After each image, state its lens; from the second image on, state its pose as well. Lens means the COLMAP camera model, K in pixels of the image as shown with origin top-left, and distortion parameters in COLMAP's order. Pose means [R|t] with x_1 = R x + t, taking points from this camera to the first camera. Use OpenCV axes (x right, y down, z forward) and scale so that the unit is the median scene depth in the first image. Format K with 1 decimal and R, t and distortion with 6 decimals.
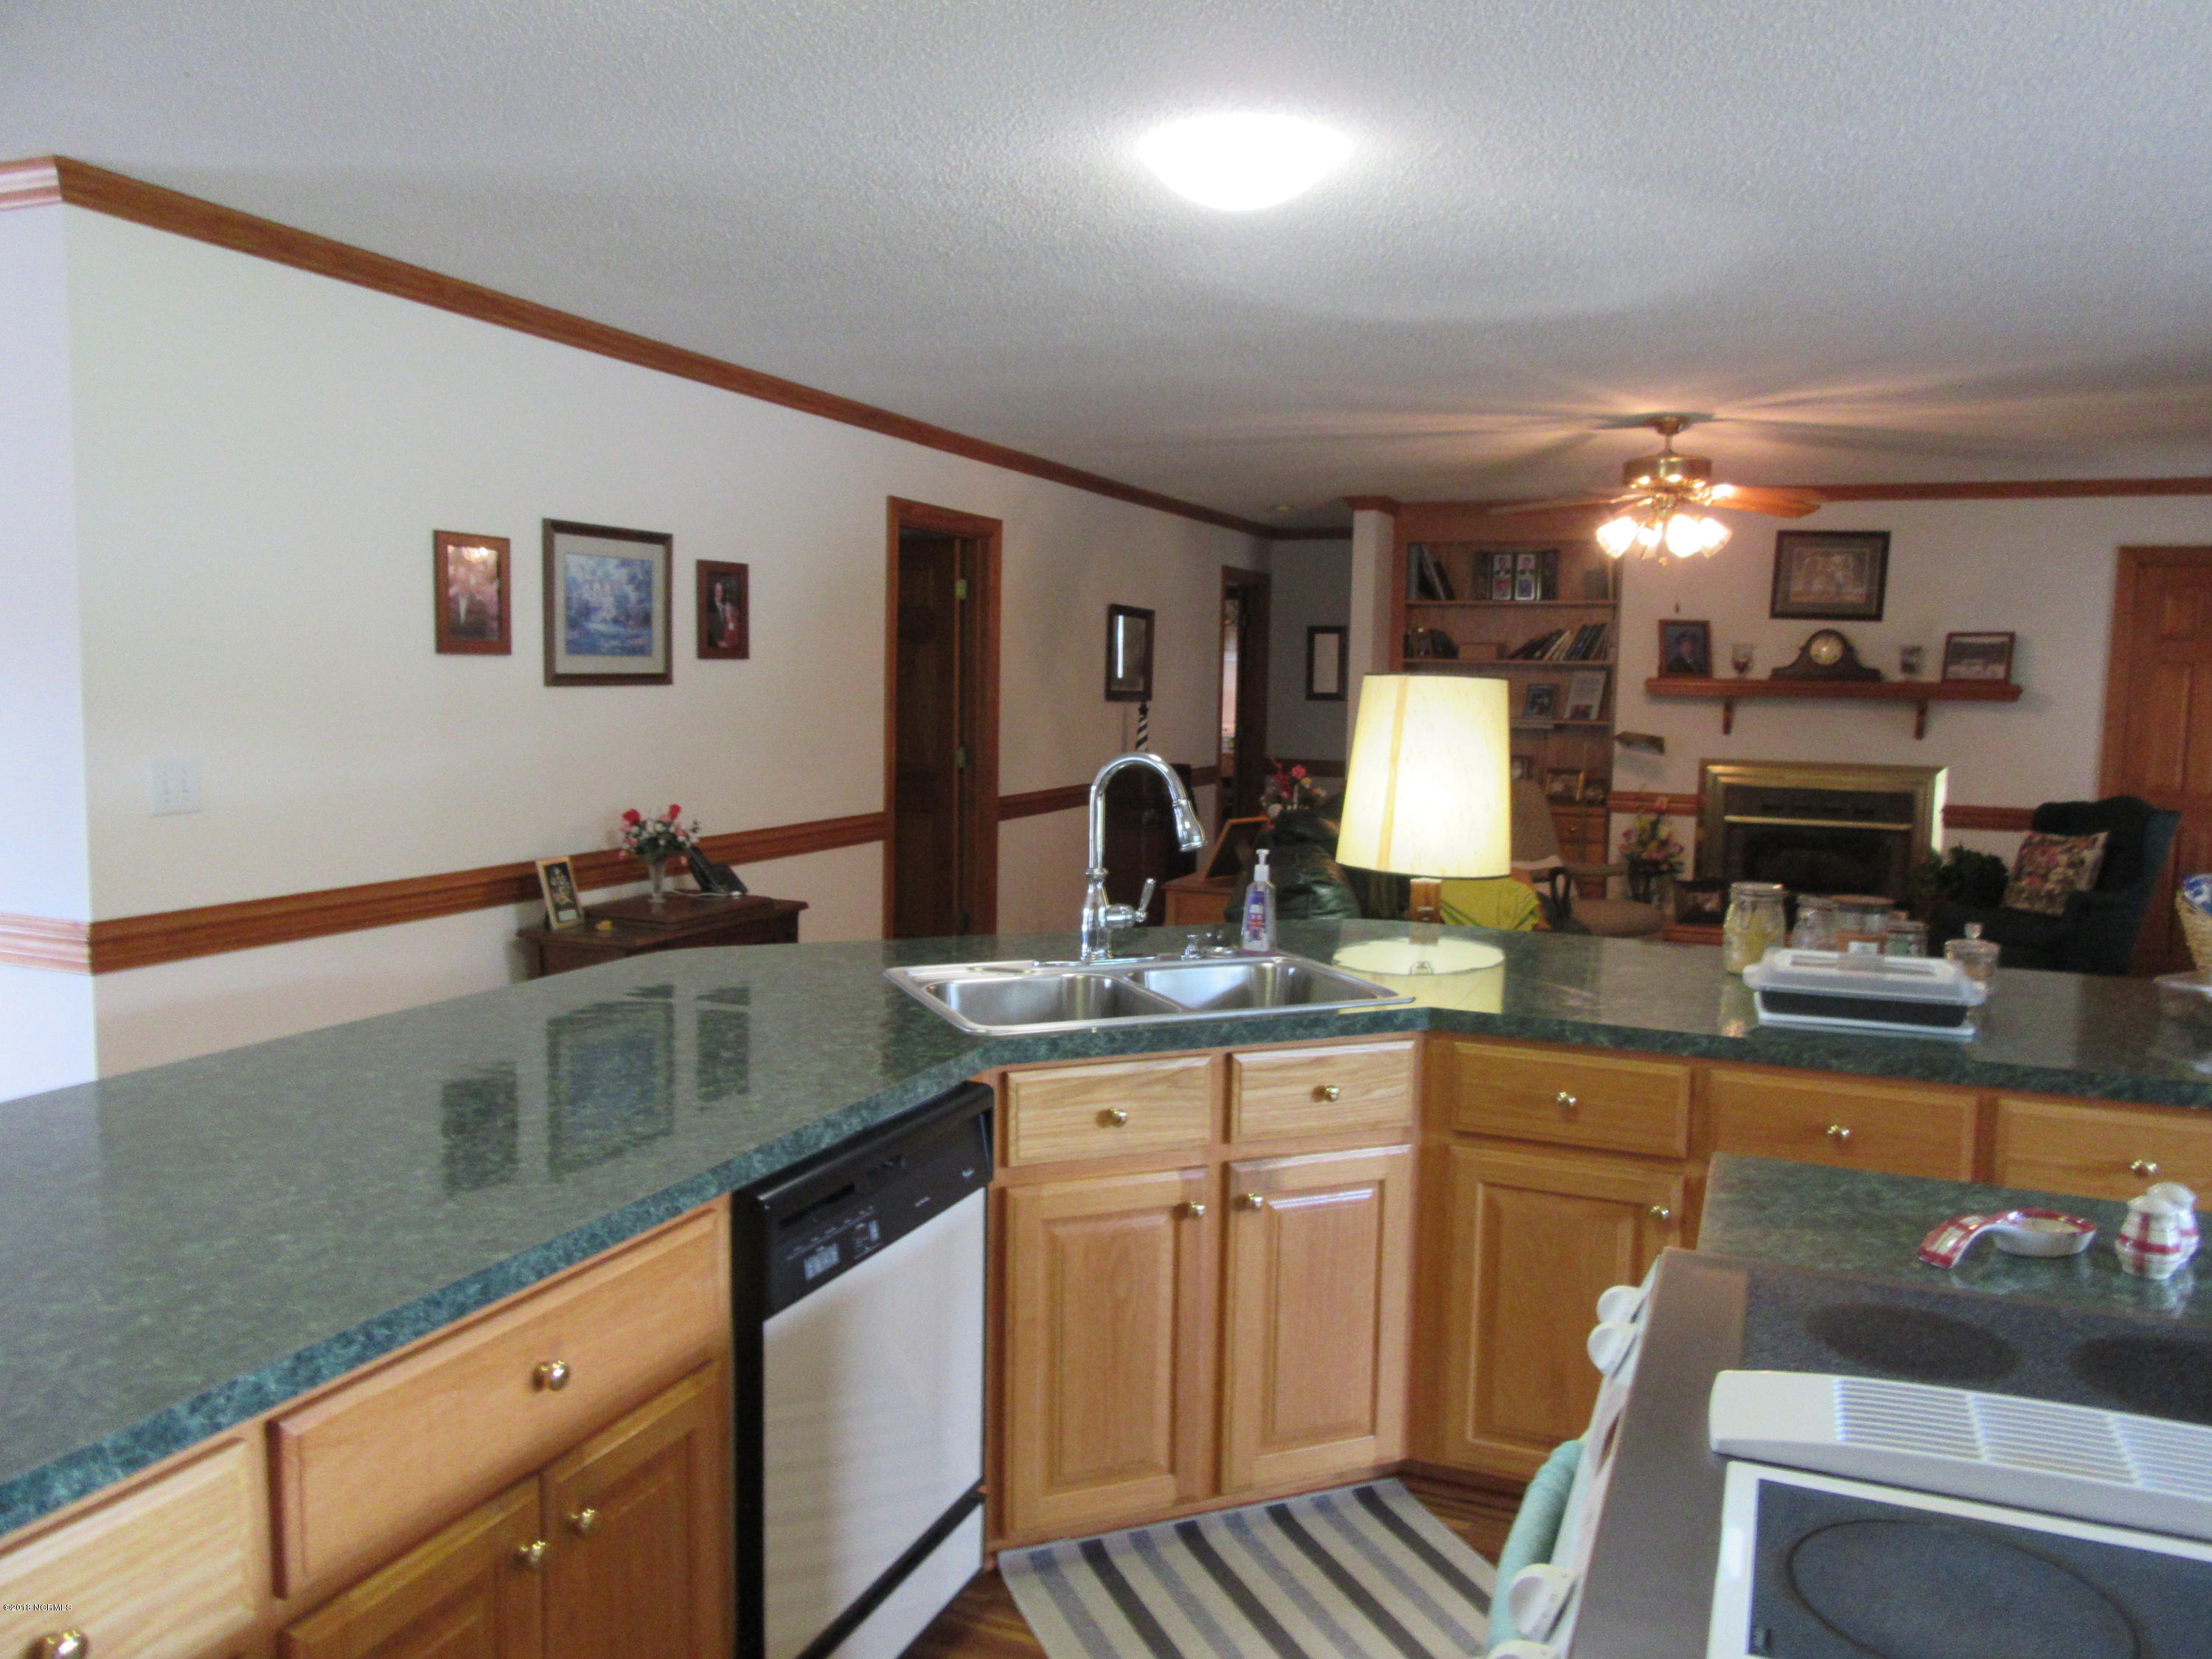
lens RADIAL K [[1633.1, 0, 1110.6], [0, 1633.1, 843.8], [0, 0, 1]] dist [-0.005147, 0.007163]
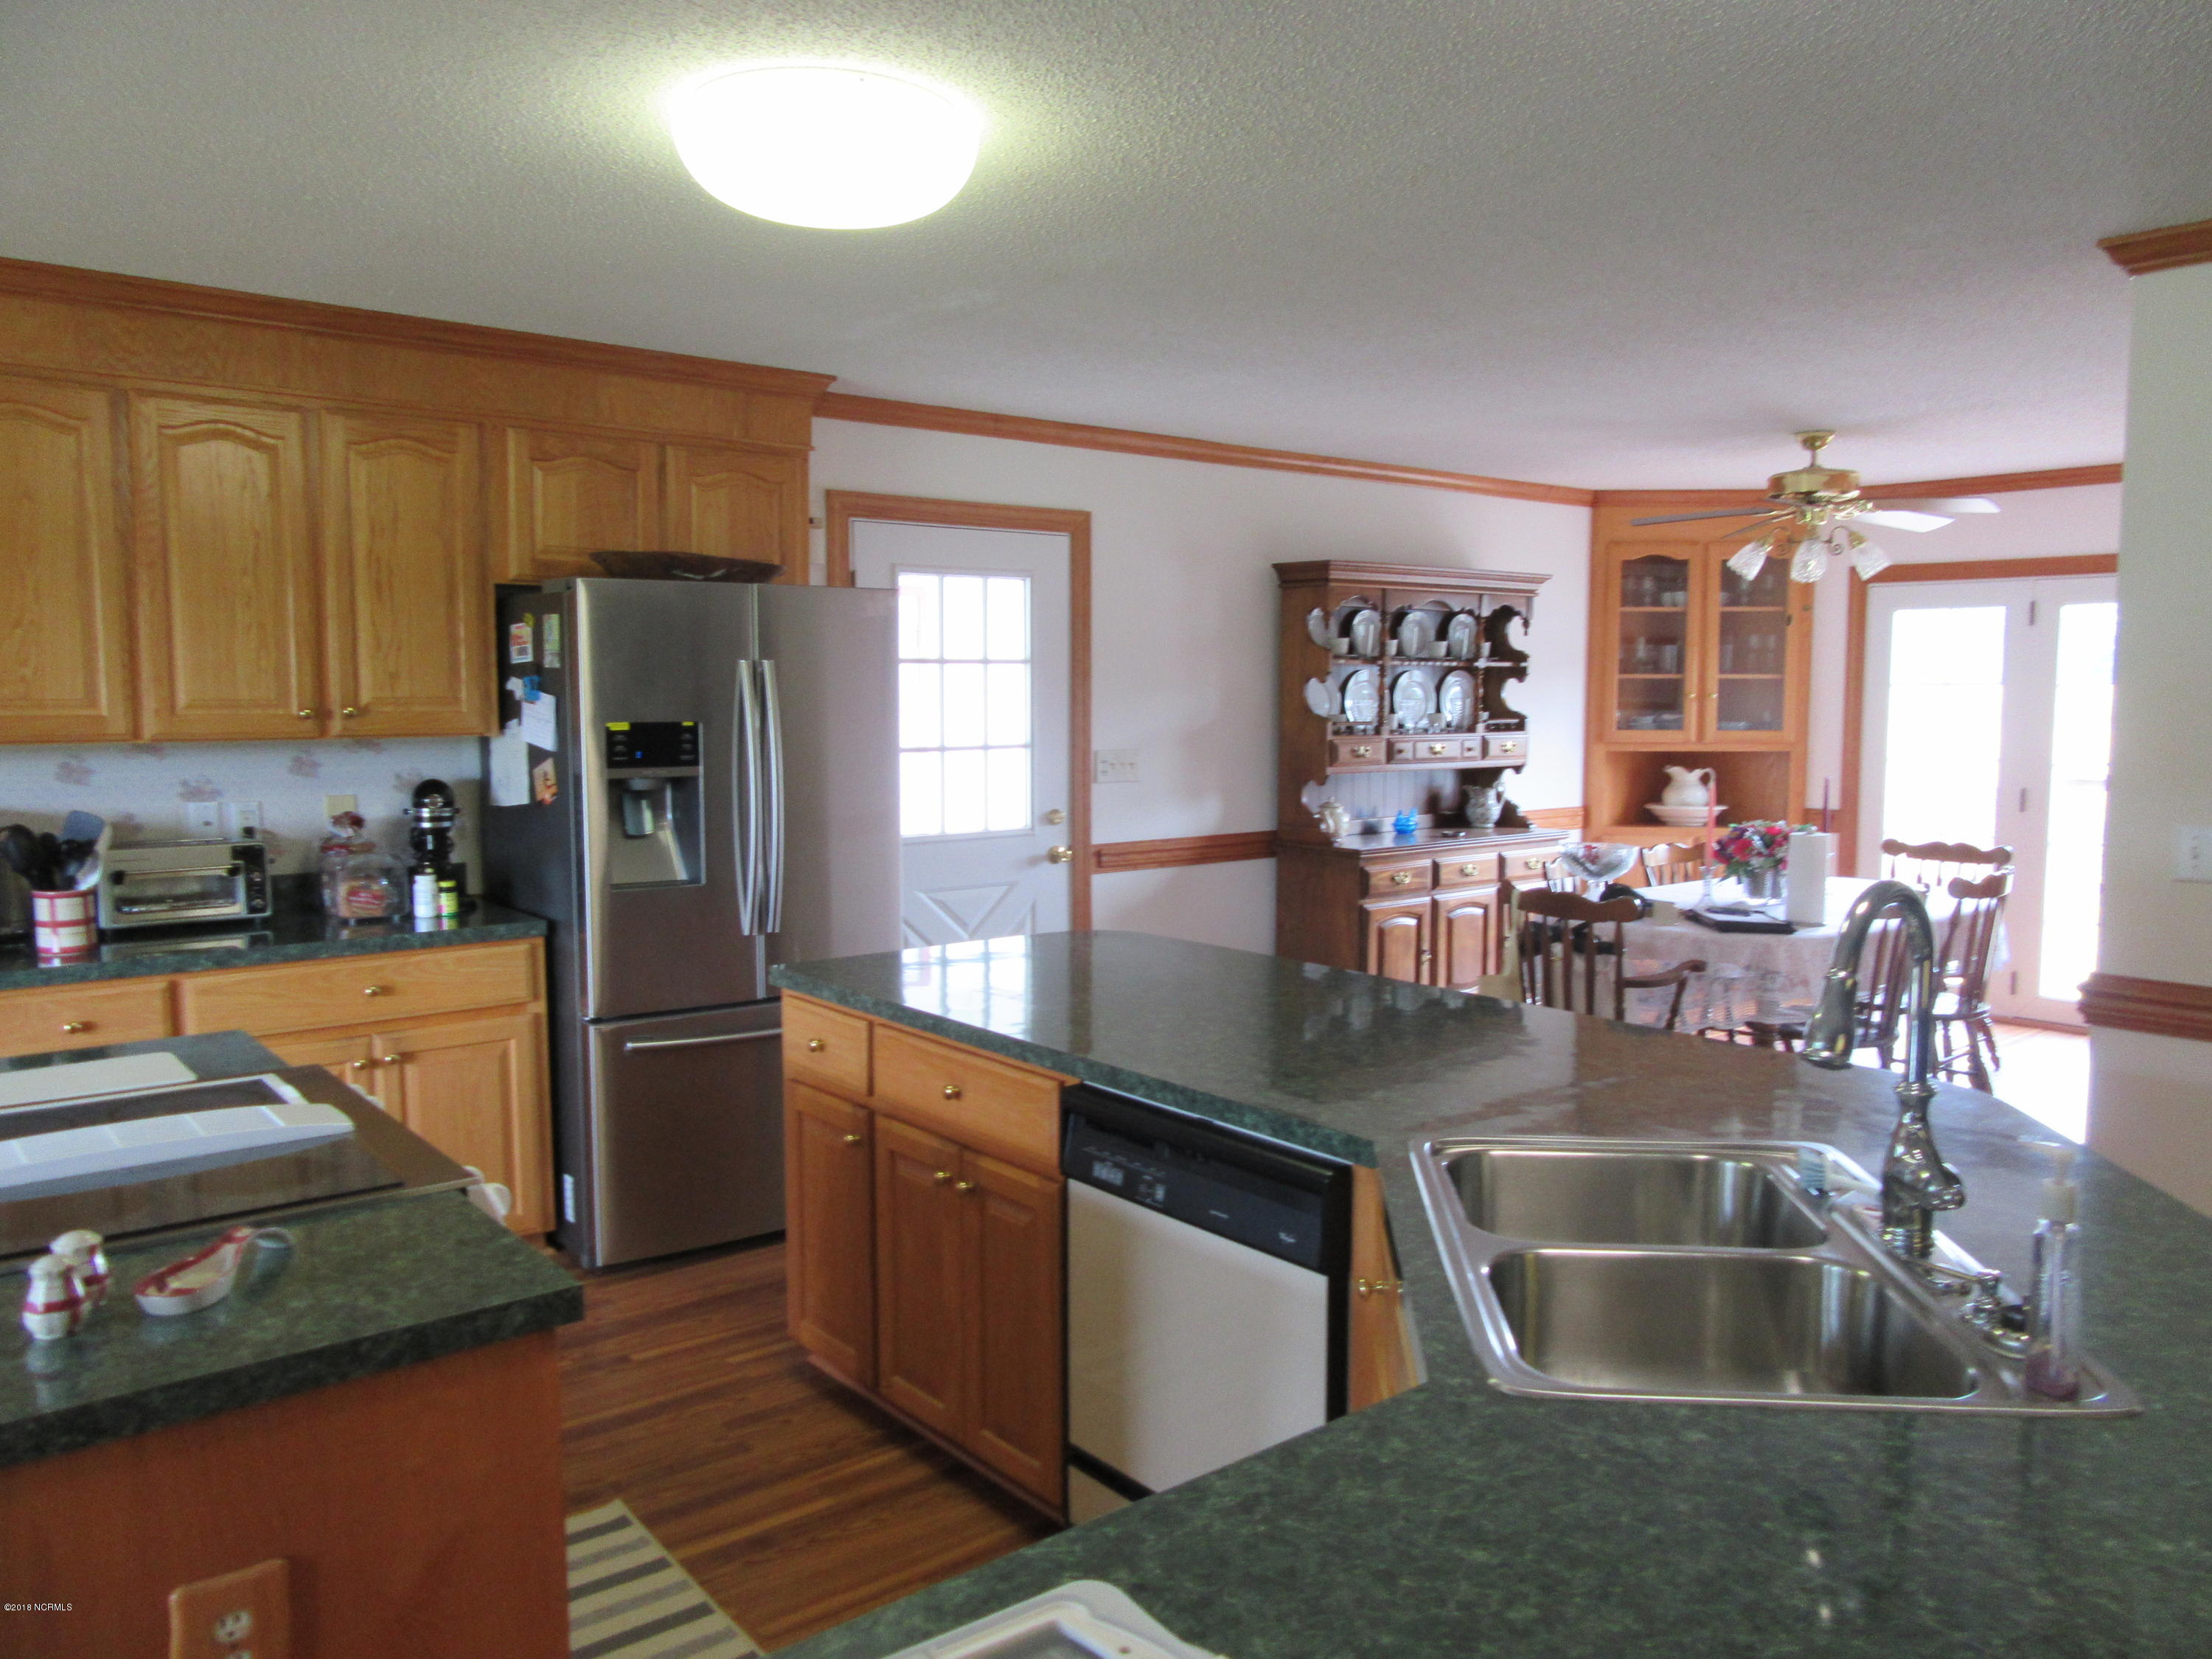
lens RADIAL K [[1633.1, 0, 1106.8], [0, 1633.1, 843.5], [0, 0, 1]] dist [-0.005147, 0.007163]
pose [[-0.476125, 0.063754, -0.877064, 0.278355], [-0.103065, 0.986449, 0.127656, -0.049734], [0.873317, 0.151175, -0.463102, 0.458596]]
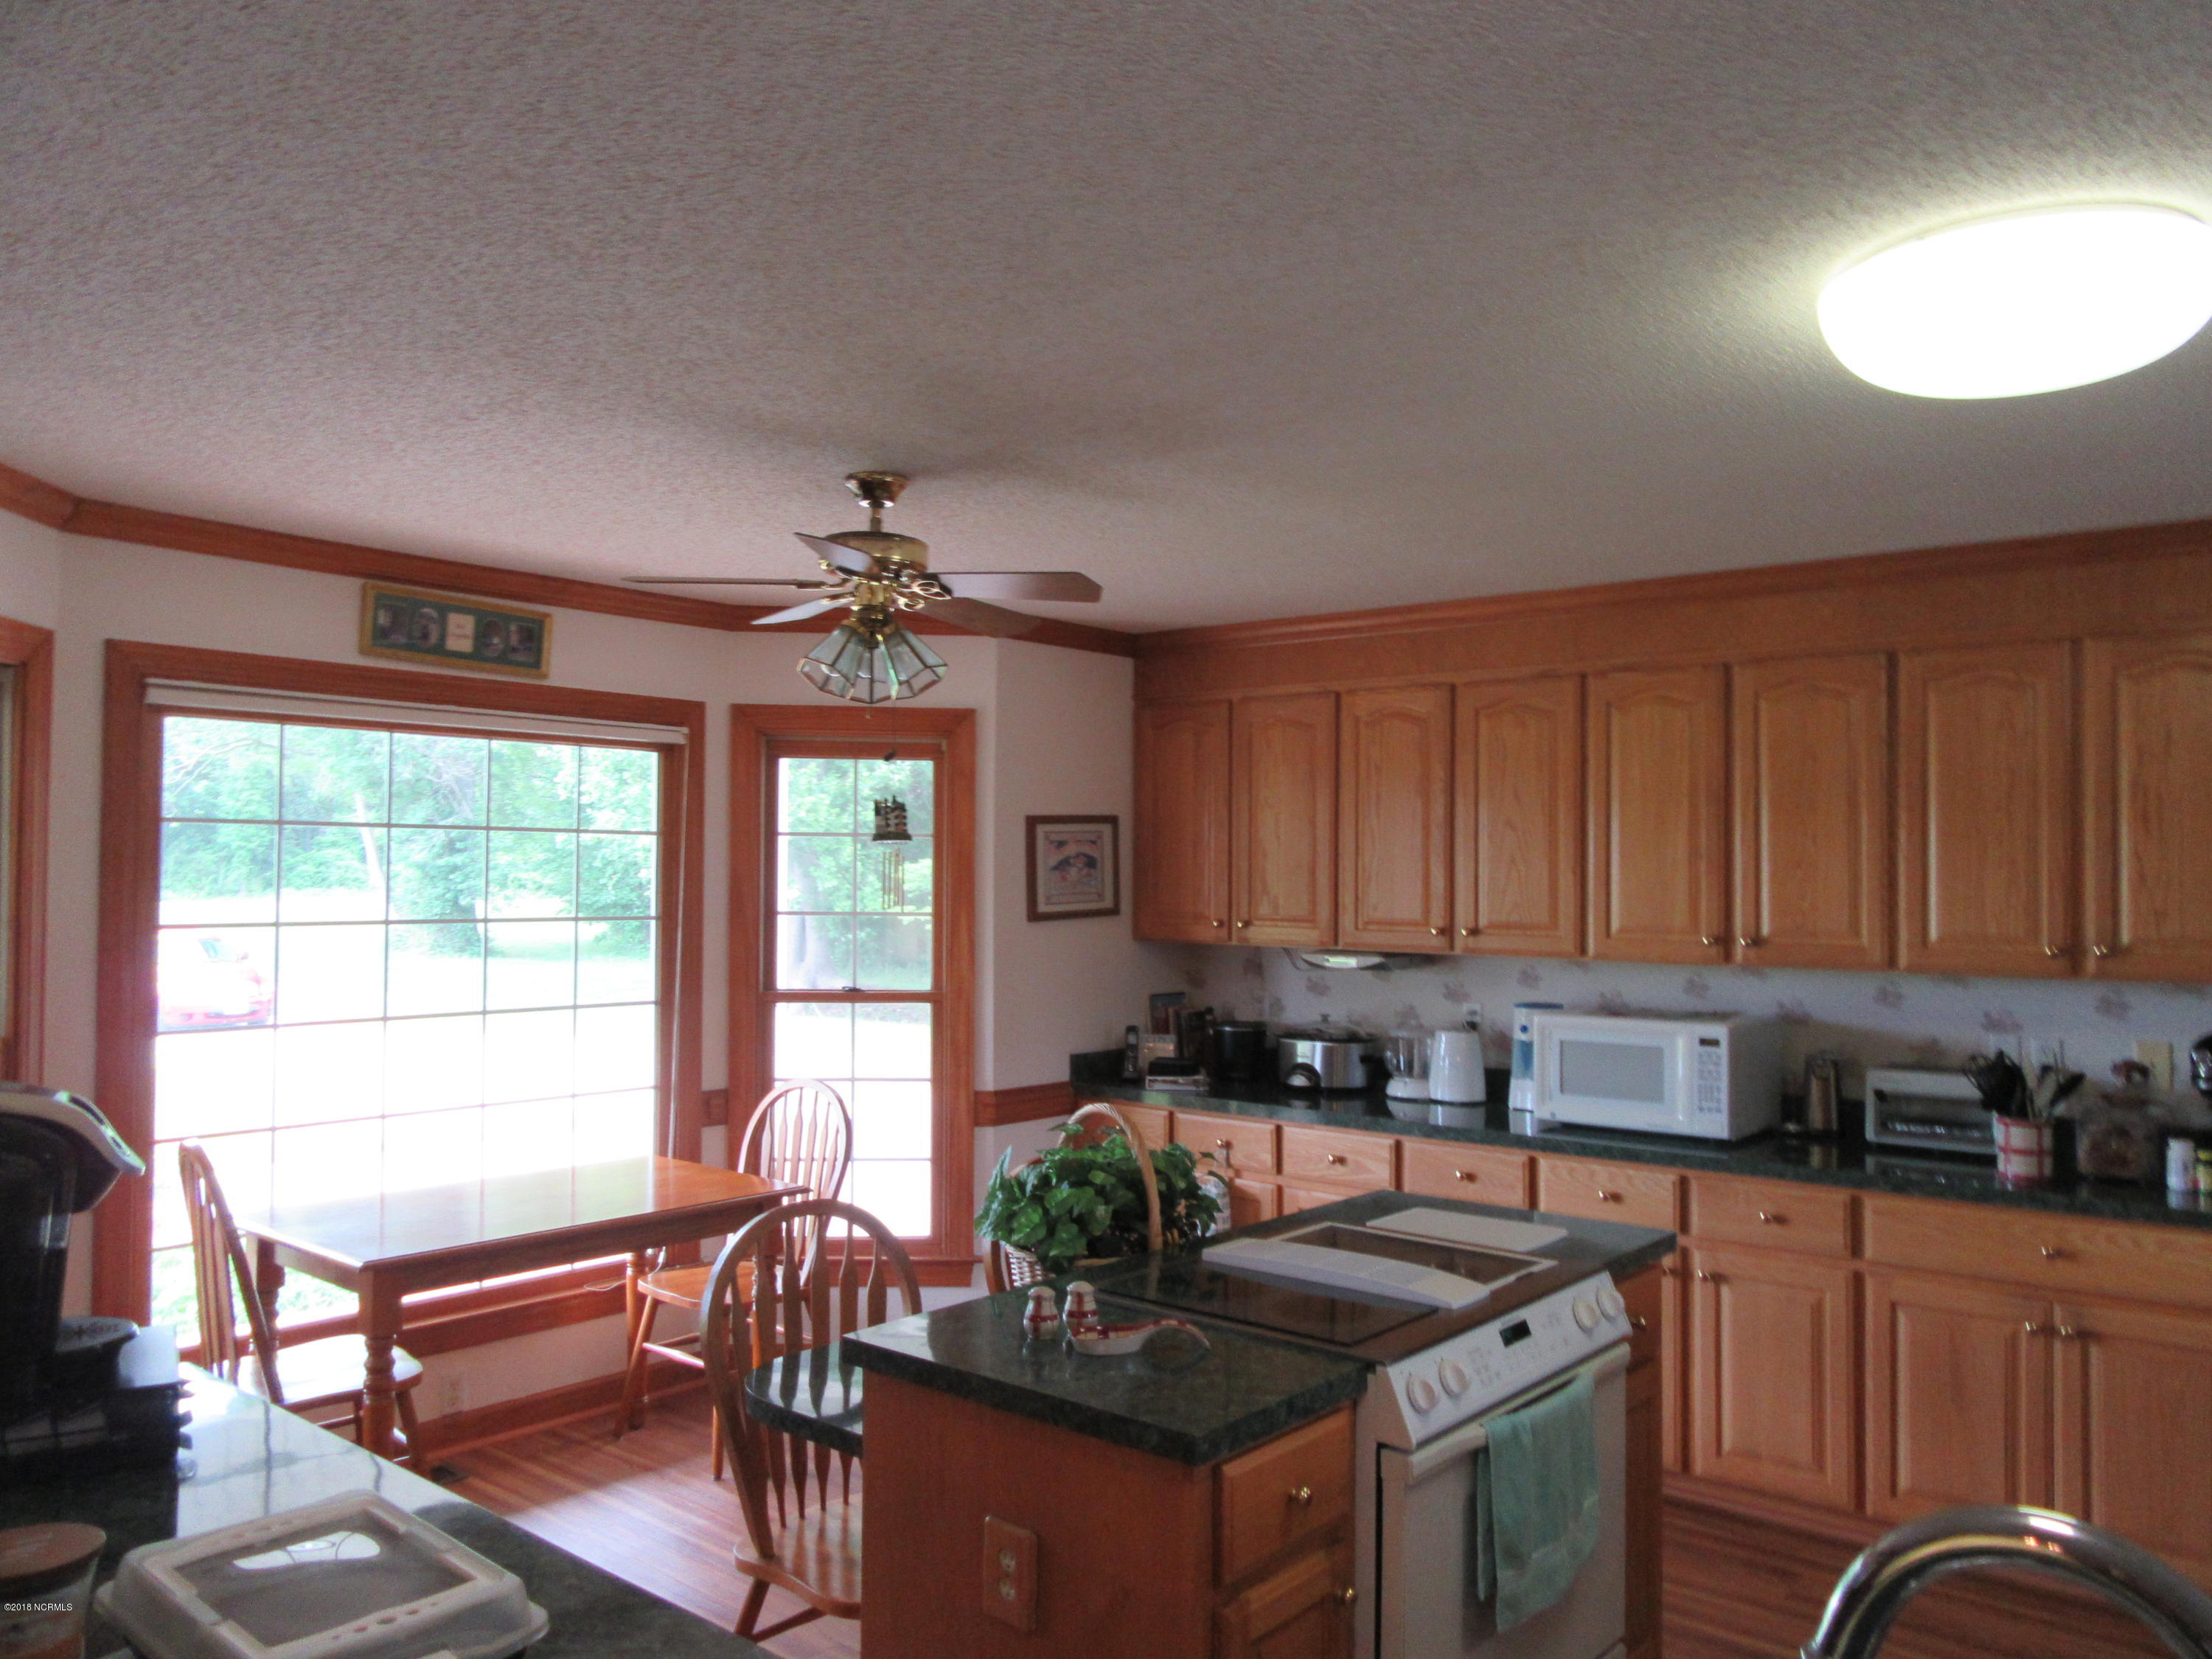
lens RADIAL K [[1633.1, 0, 1113.8], [0, 1633.1, 849.2], [0, 0, 1]] dist [-0.005147, 0.007163]
pose [[-0.953230, -0.022758, 0.301387, 0.036401], [0.002630, 0.996499, 0.083567, -0.074917], [-0.302233, 0.080452, -0.949833, 0.561761]]
